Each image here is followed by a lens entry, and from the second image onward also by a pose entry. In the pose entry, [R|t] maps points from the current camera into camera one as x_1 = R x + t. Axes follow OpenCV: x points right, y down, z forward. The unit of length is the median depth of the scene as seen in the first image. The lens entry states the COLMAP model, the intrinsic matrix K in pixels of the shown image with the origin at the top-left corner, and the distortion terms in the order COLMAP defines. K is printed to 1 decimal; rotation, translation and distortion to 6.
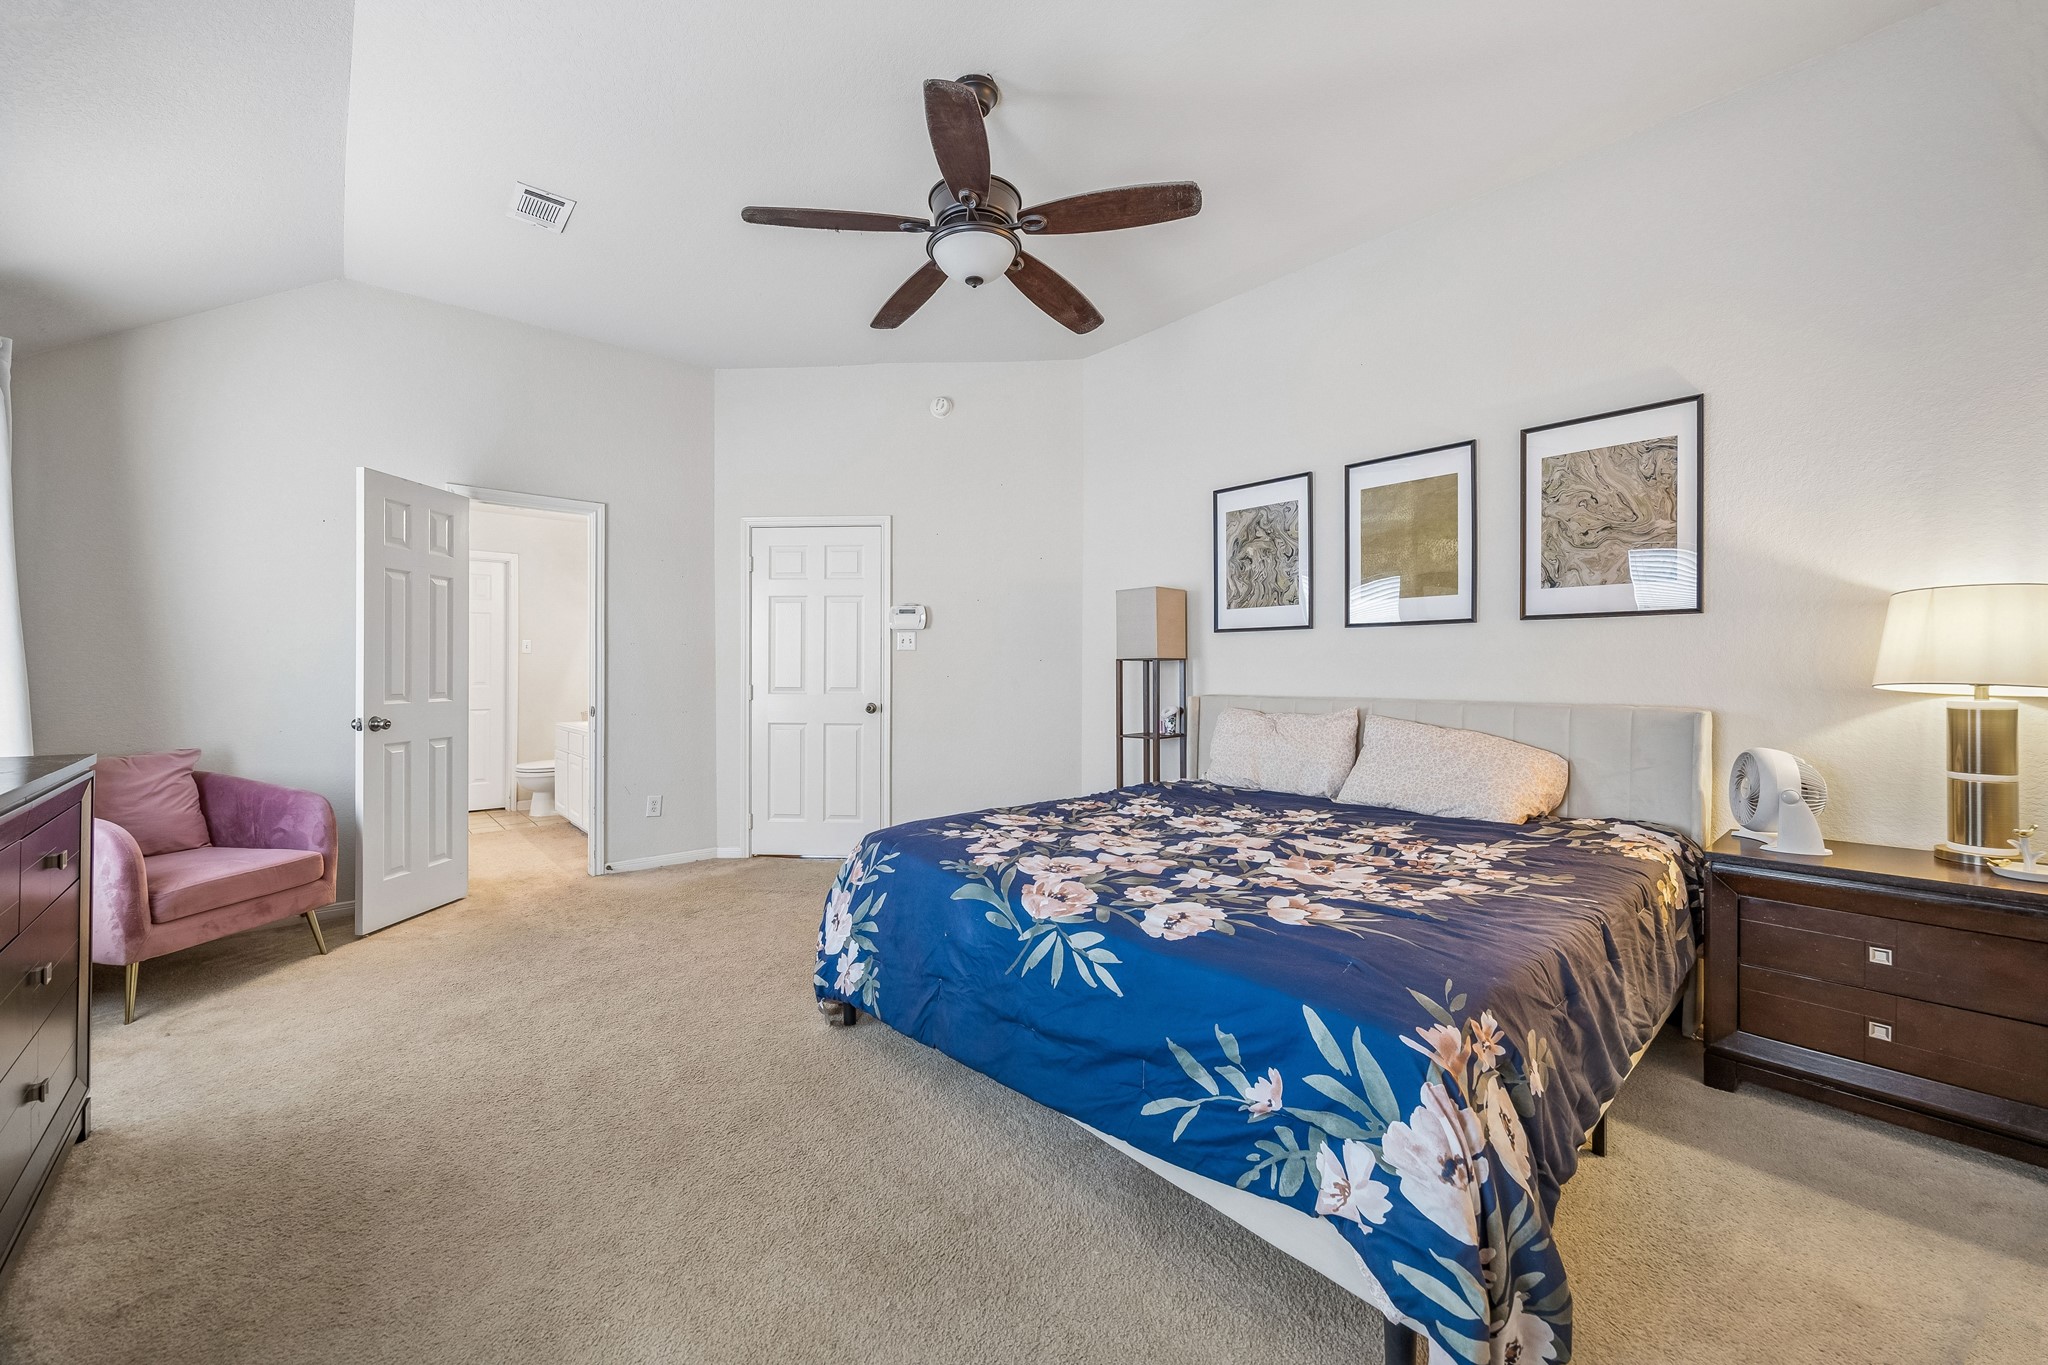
lens RADIAL K [[783.2, 0, 1009.5], [0, 783.2, 669.4], [0, 0, 1]] dist [-0.001107, 0.000197]
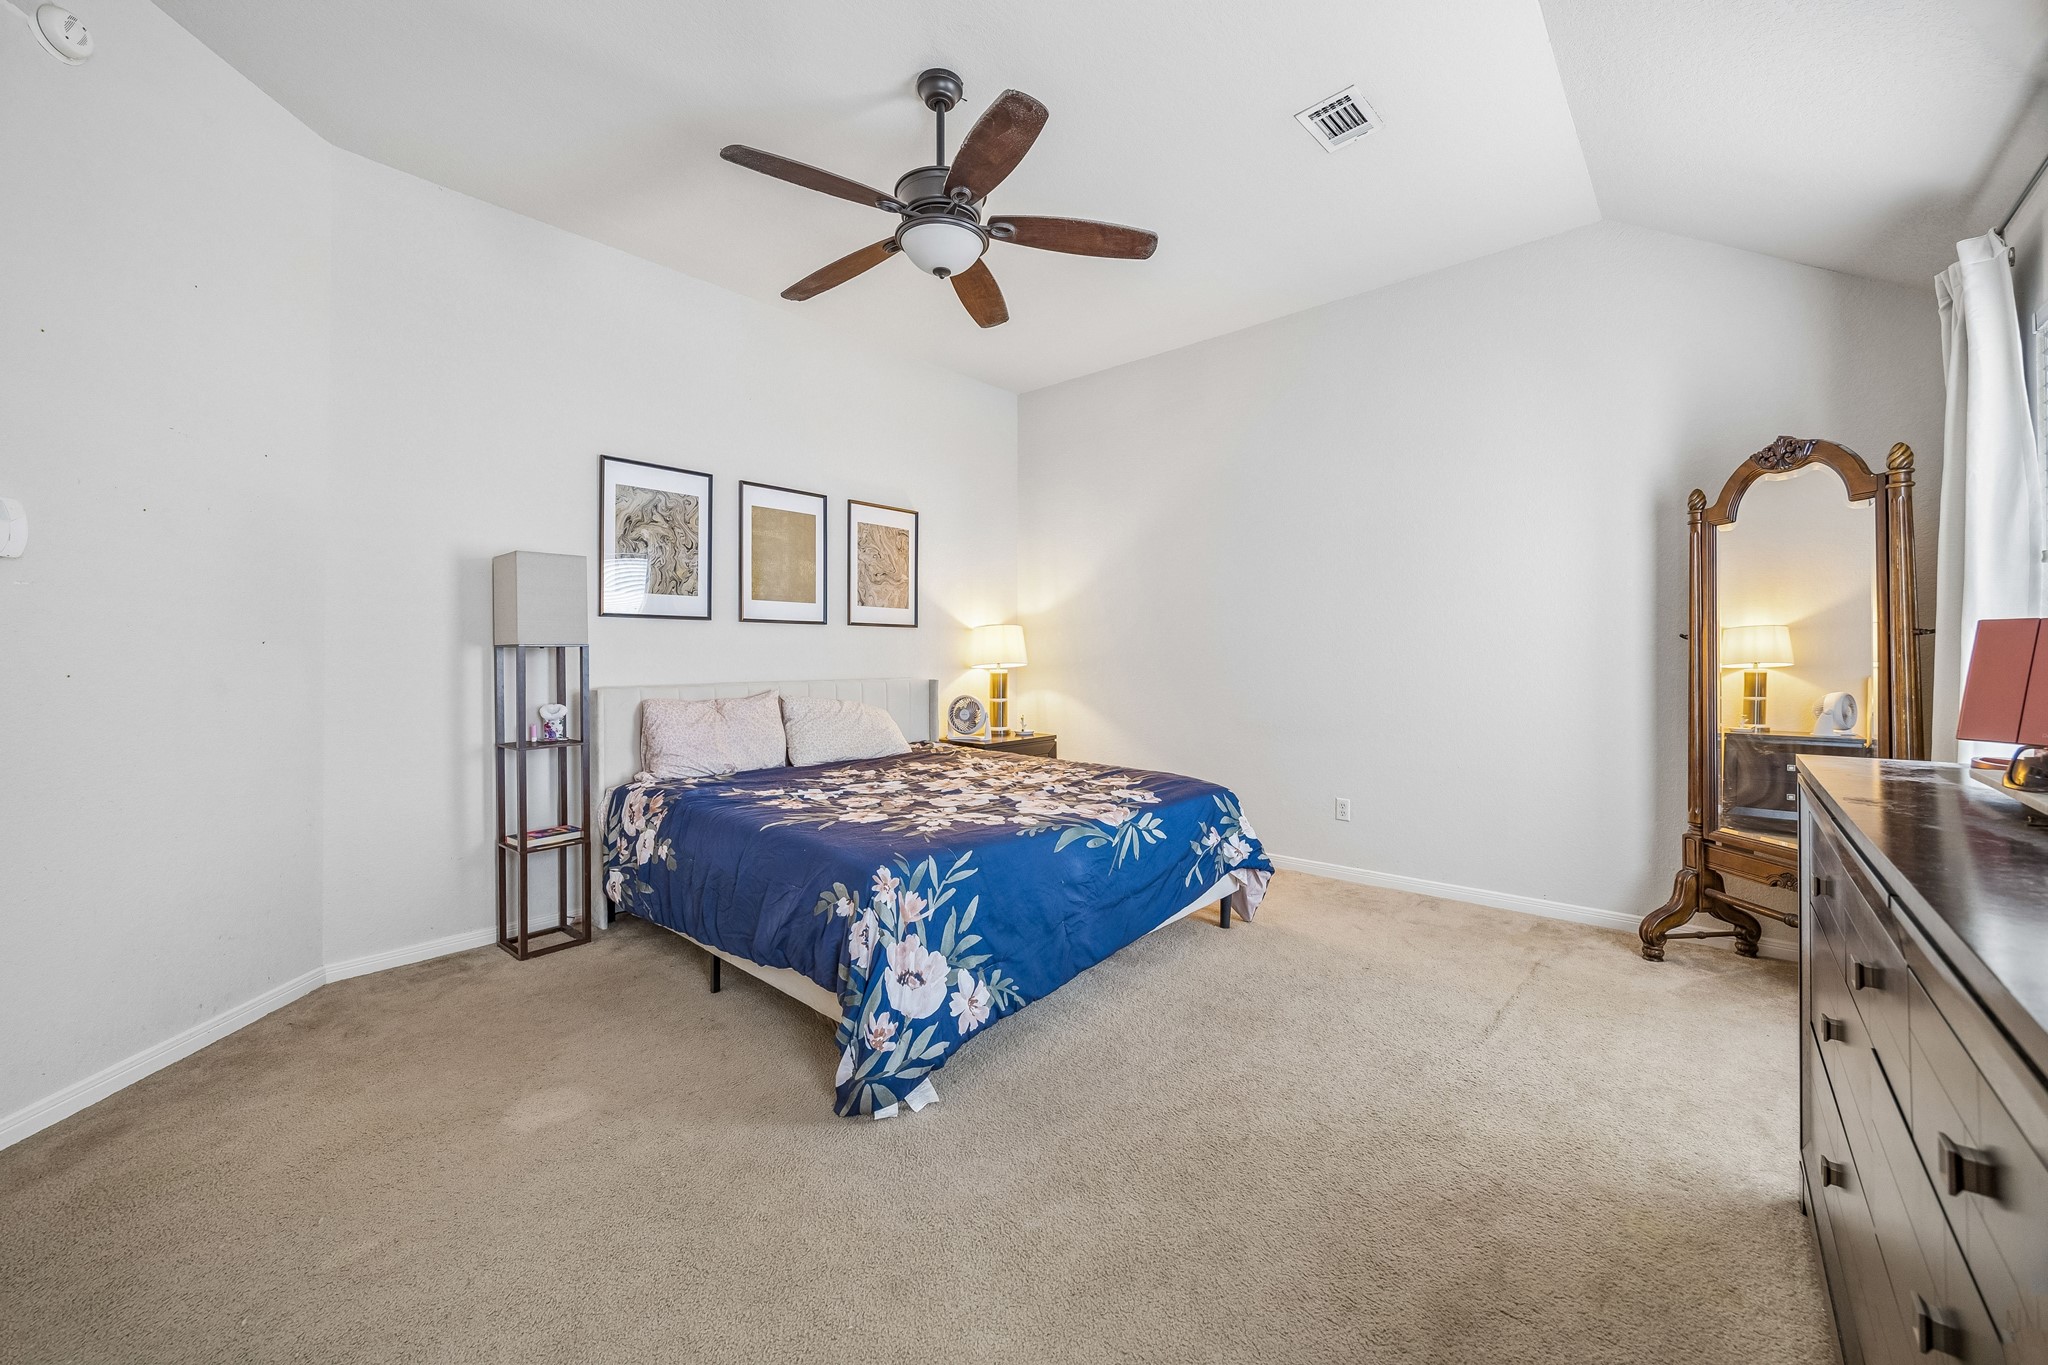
lens RADIAL K [[783.2, 0, 1009.5], [0, 783.2, 669.4], [0, 0, 1]] dist [-0.001107, 0.000197]
pose [[-0.120461, -0.014420, 0.992613, -0.932532], [0.004318, 0.999877, 0.015050, 0.000992], [-0.992709, 0.006099, -0.120384, 0.919699]]
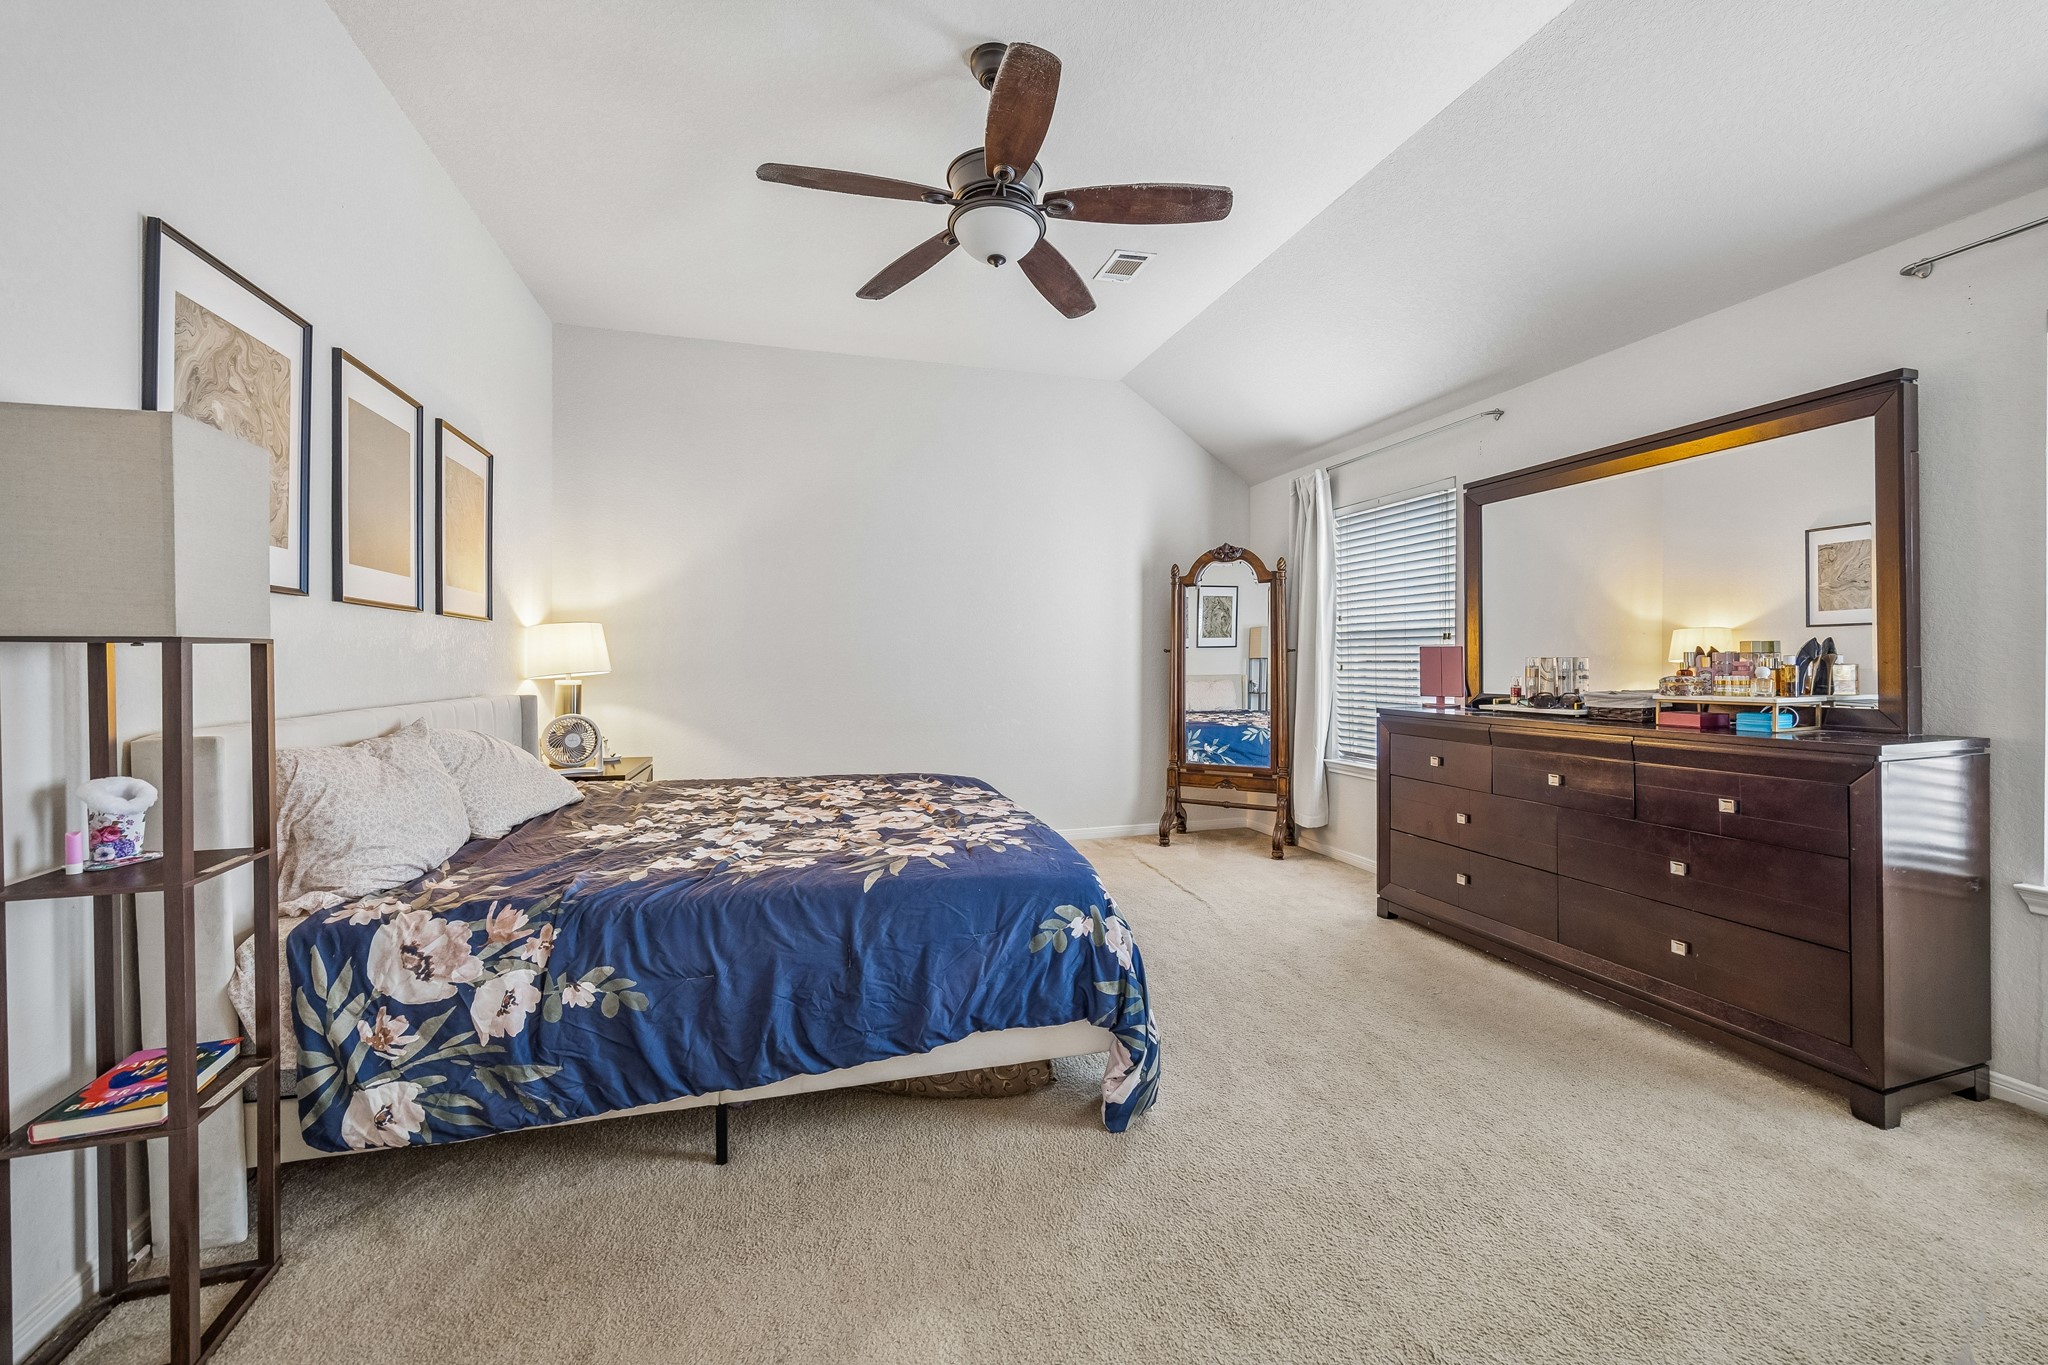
lens RADIAL K [[783.2, 0, 1009.5], [0, 783.2, 669.4], [0, 0, 1]] dist [-0.001107, 0.000197]
pose [[-0.906465, -0.004309, 0.422260, -0.417562], [0.001912, 0.999896, 0.014308, -0.006572], [-0.422277, 0.013777, -0.906362, 1.658069]]
